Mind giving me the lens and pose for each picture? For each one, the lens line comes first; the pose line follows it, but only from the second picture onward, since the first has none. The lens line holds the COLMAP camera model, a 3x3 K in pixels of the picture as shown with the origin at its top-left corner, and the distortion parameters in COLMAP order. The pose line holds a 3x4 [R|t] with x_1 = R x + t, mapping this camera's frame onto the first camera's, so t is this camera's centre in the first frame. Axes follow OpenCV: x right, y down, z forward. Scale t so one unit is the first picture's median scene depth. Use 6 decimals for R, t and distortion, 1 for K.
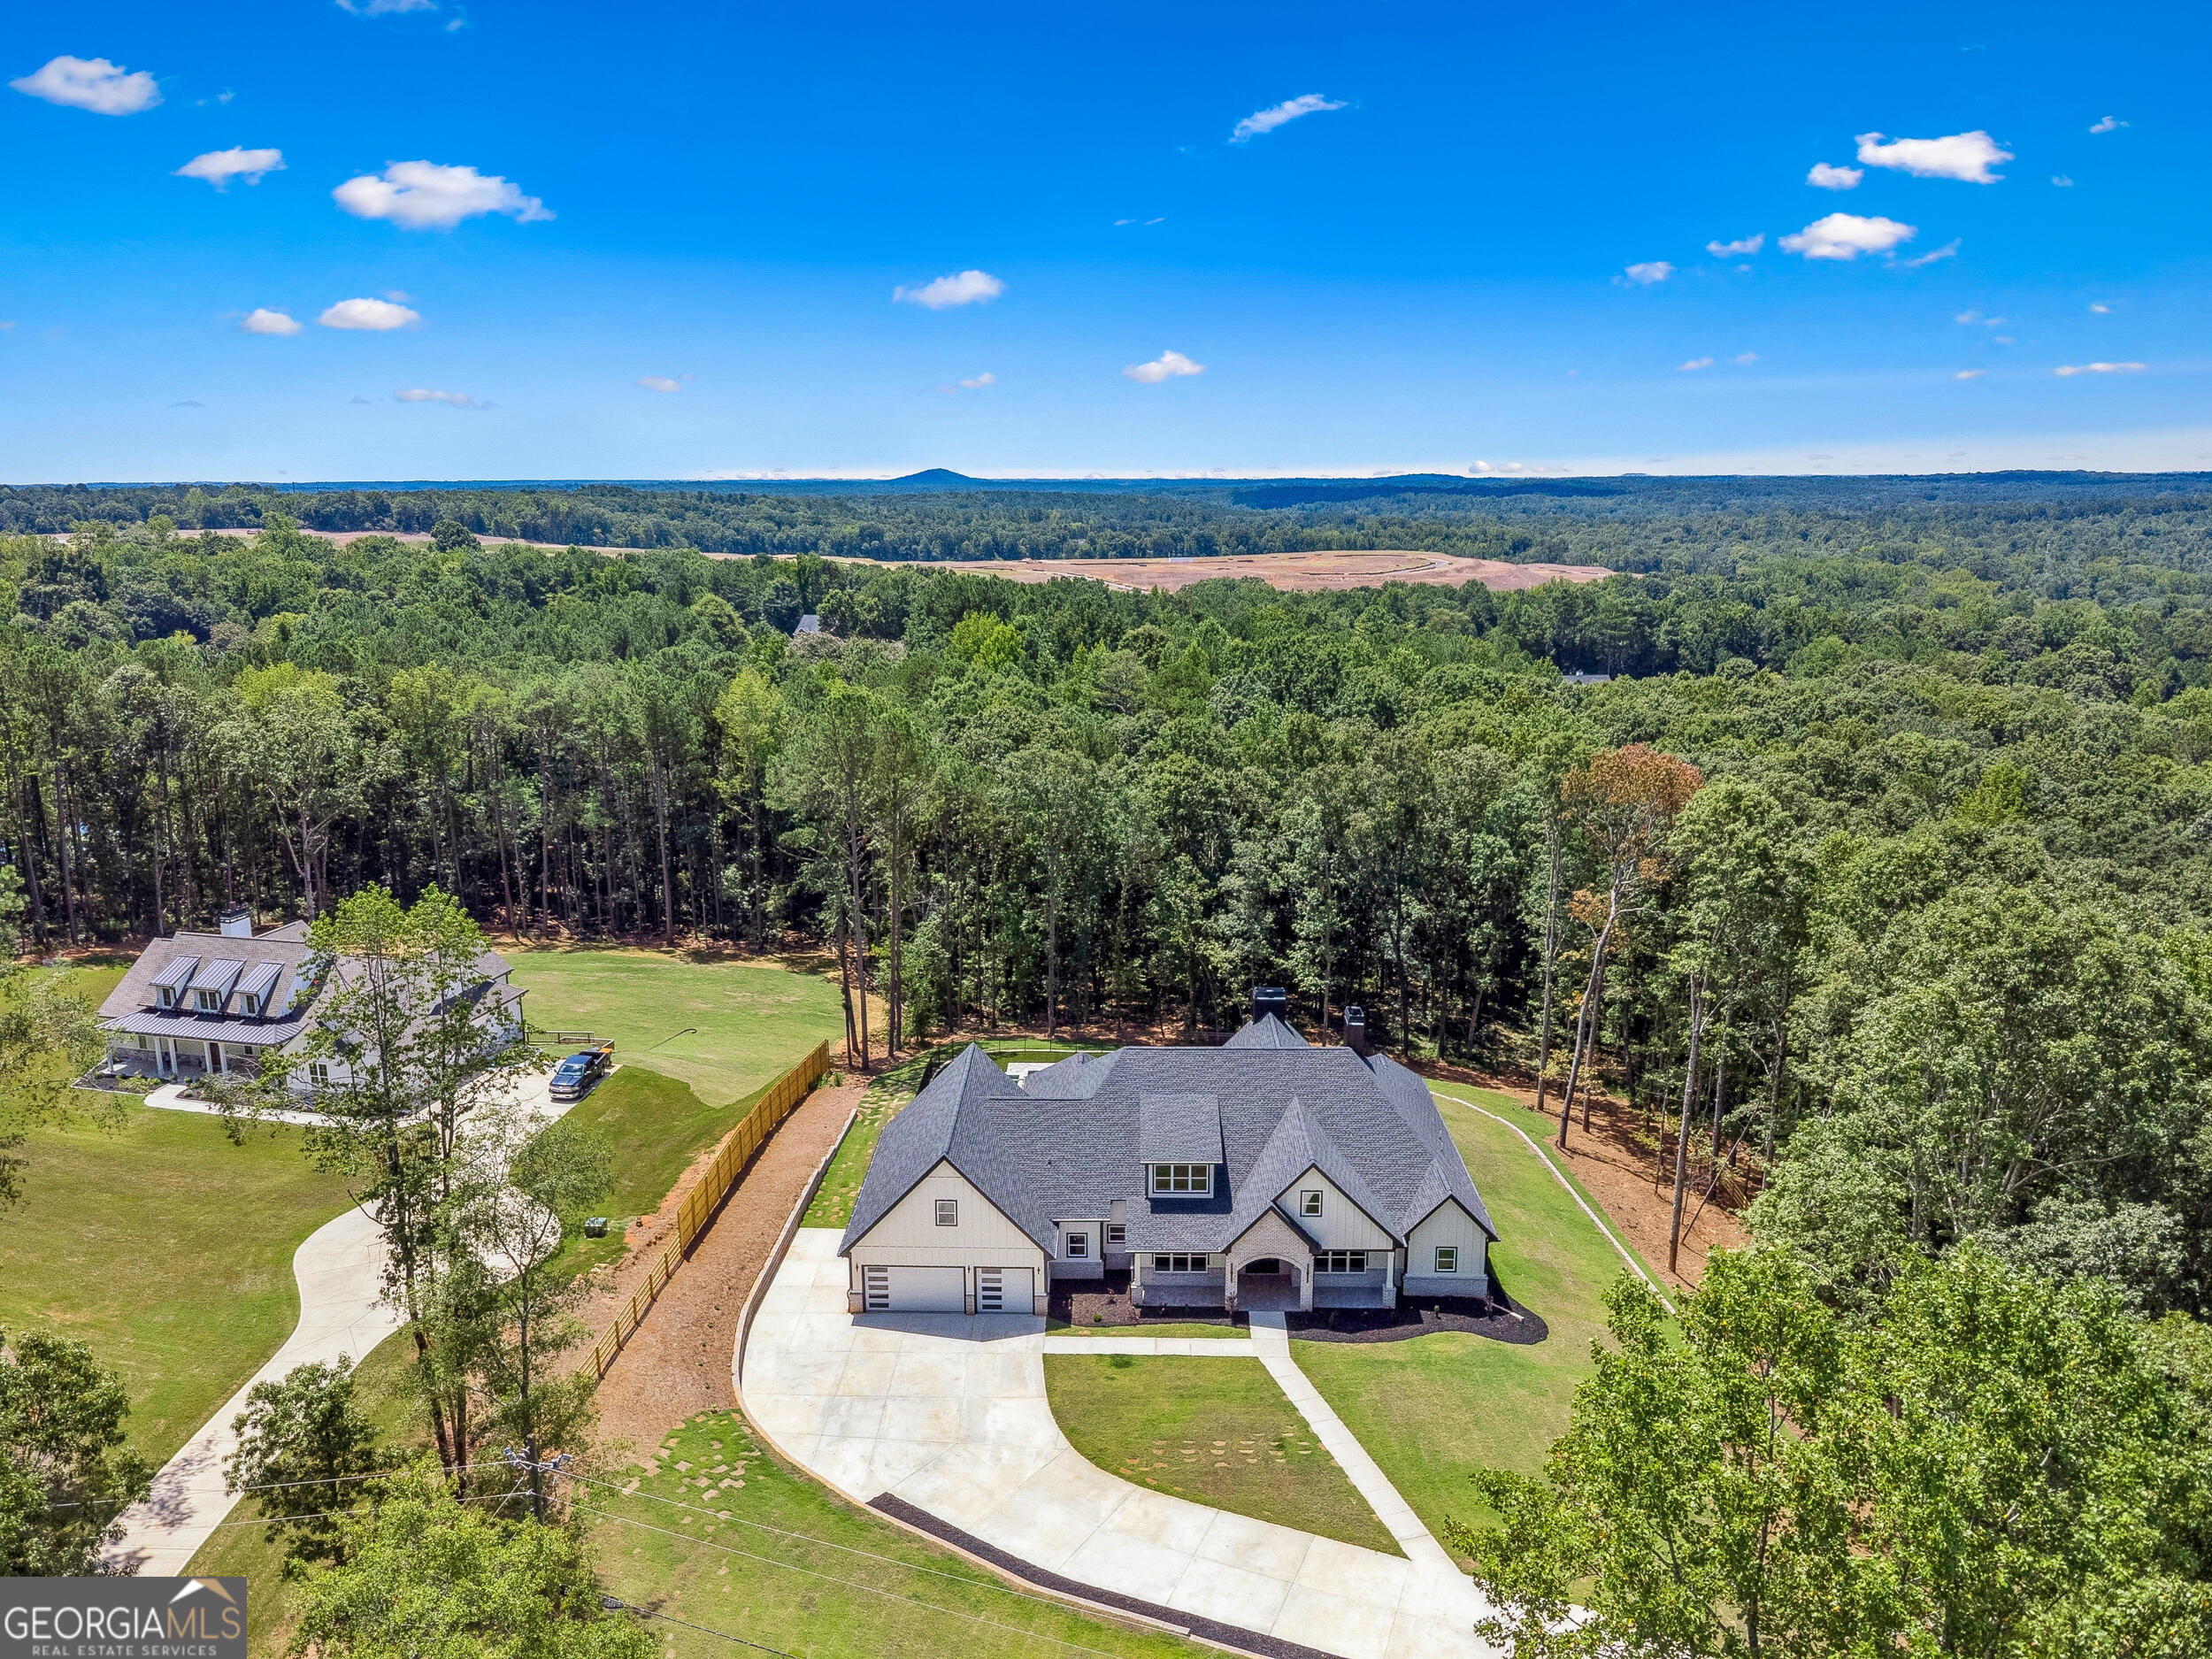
lens RADIAL K [[1590.6, 0, 1106.0], [0, 1590.6, 829.5], [0, 0, 1]] dist [0.007907, -0.001886]
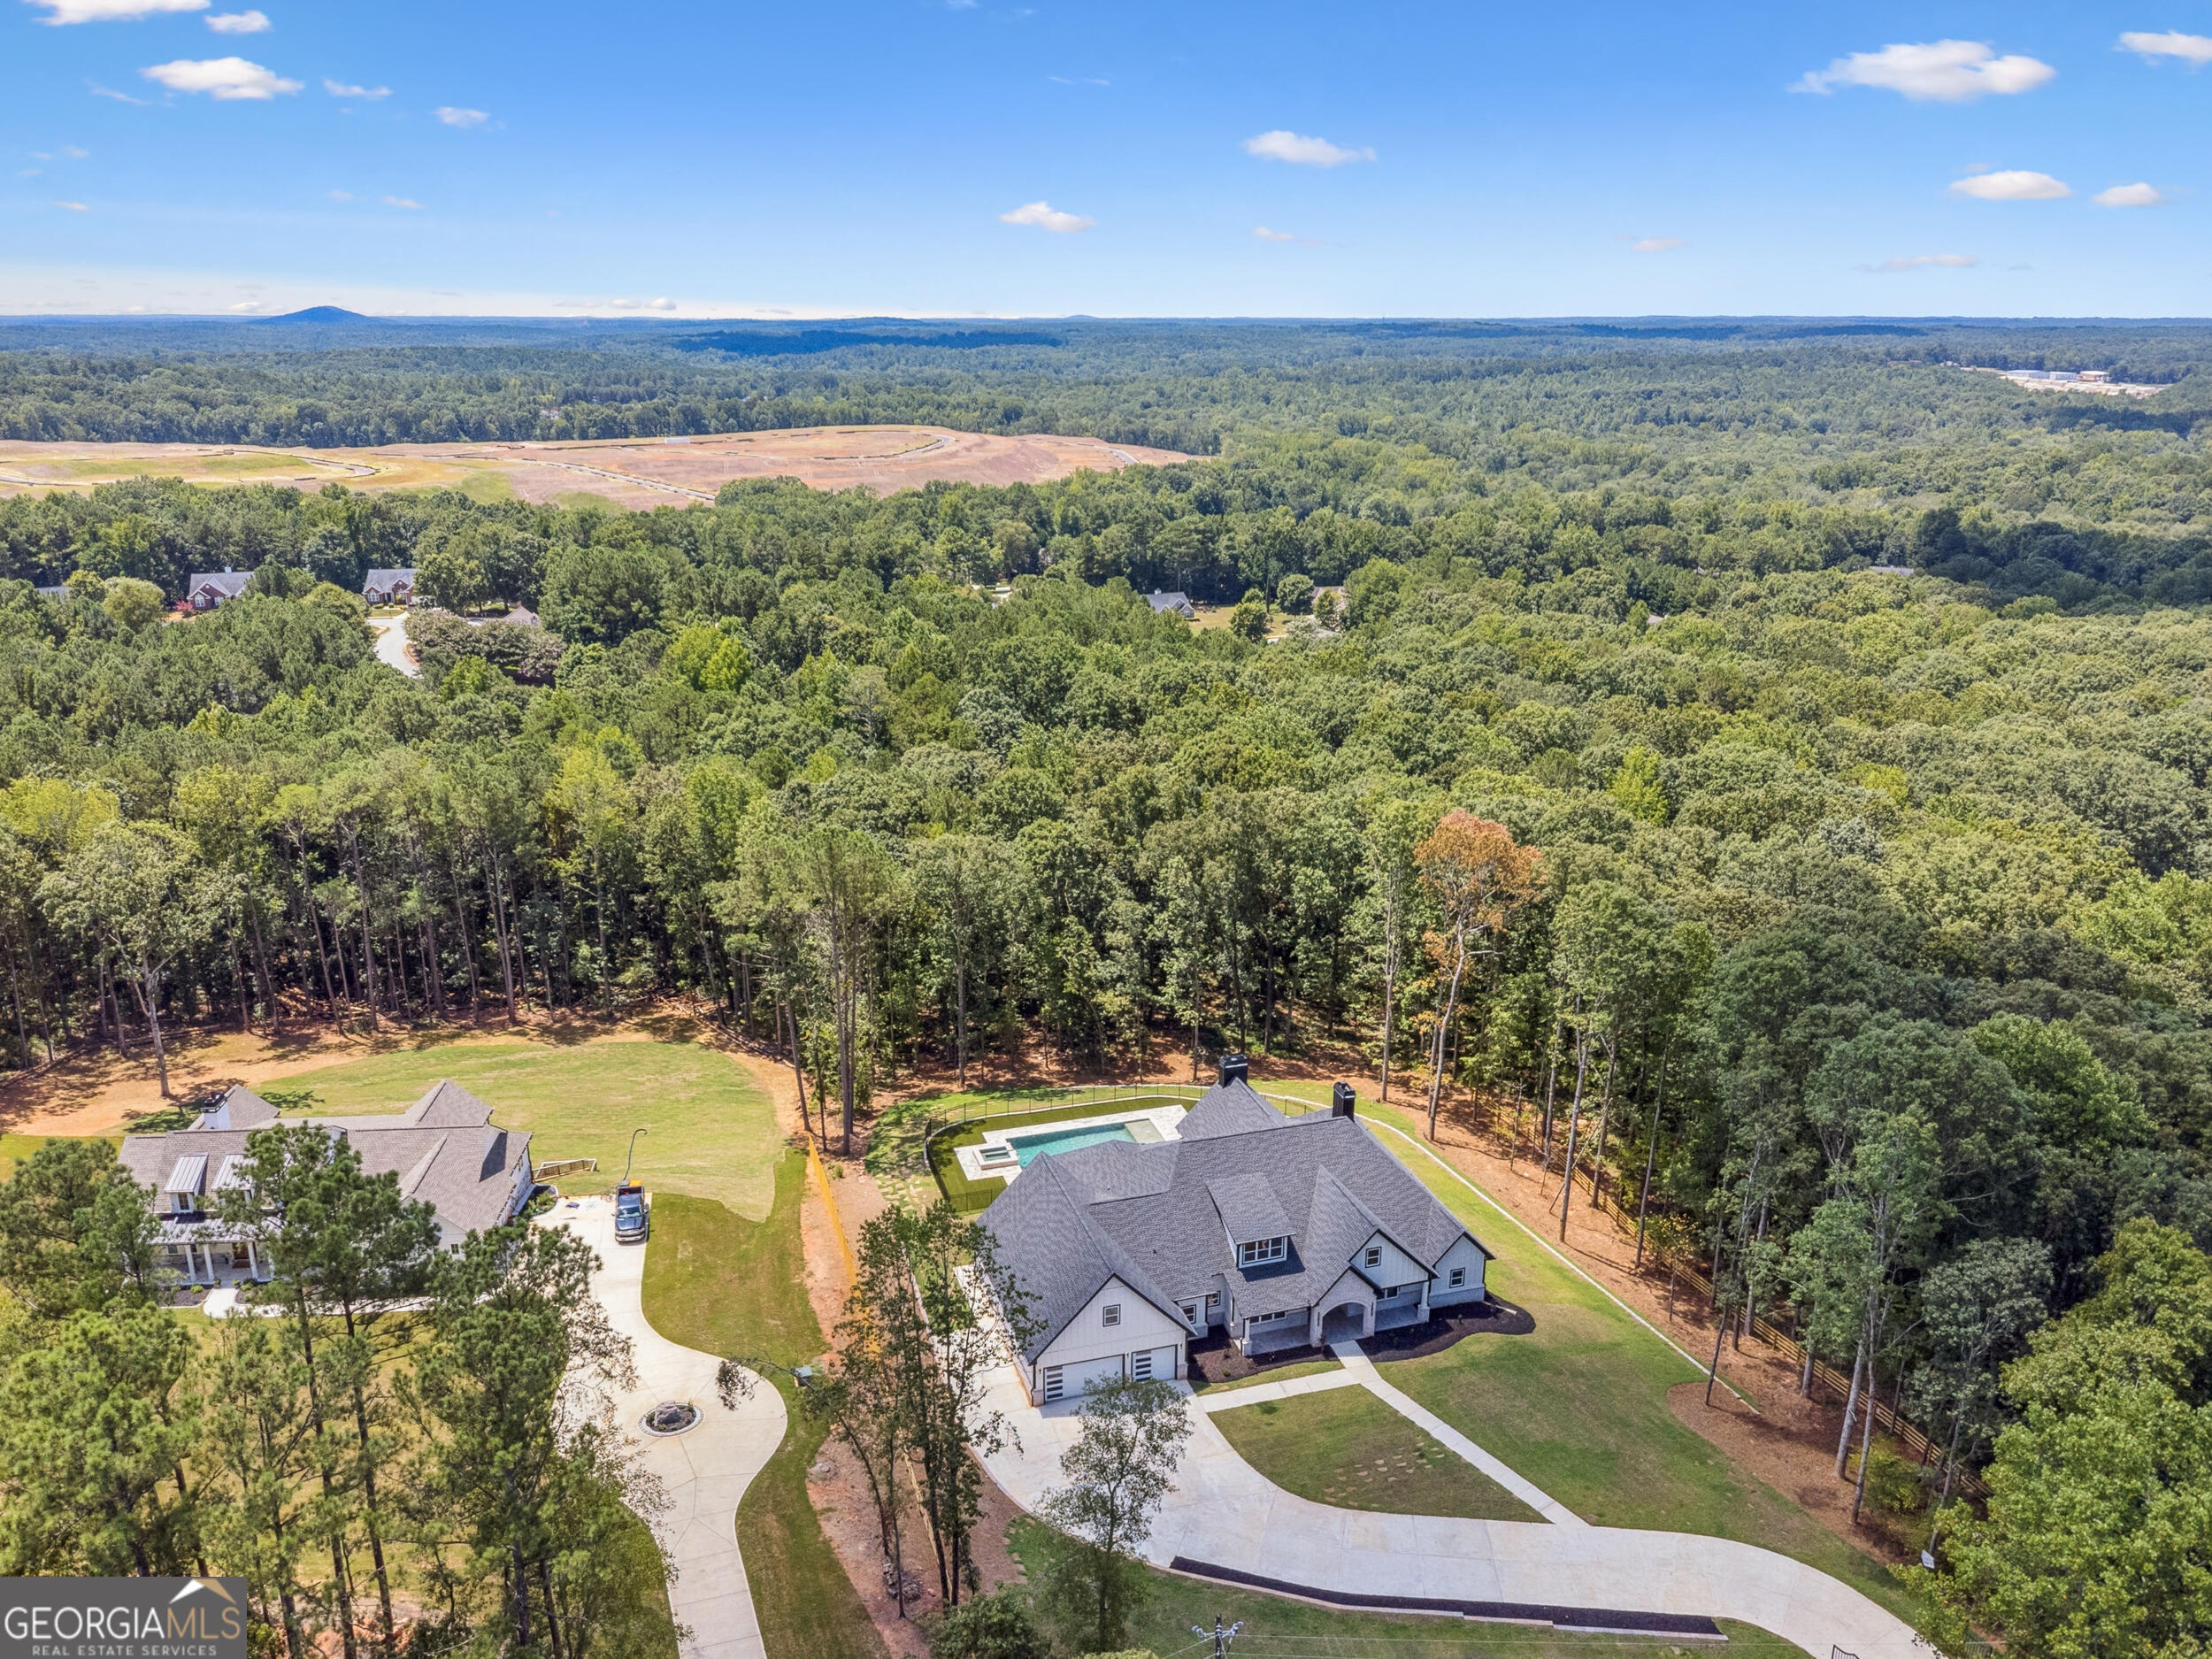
lens RADIAL K [[1621.8, 0, 1092.1], [0, 1621.8, 823.3], [0, 0, 1]] dist [0.008377, -0.001247]
pose [[0.949437, -0.090028, 0.300773, -0.450966], [0.064636, 0.993533, 0.093352, -0.253538], [-0.307232, -0.069191, 0.949116, -0.164313]]
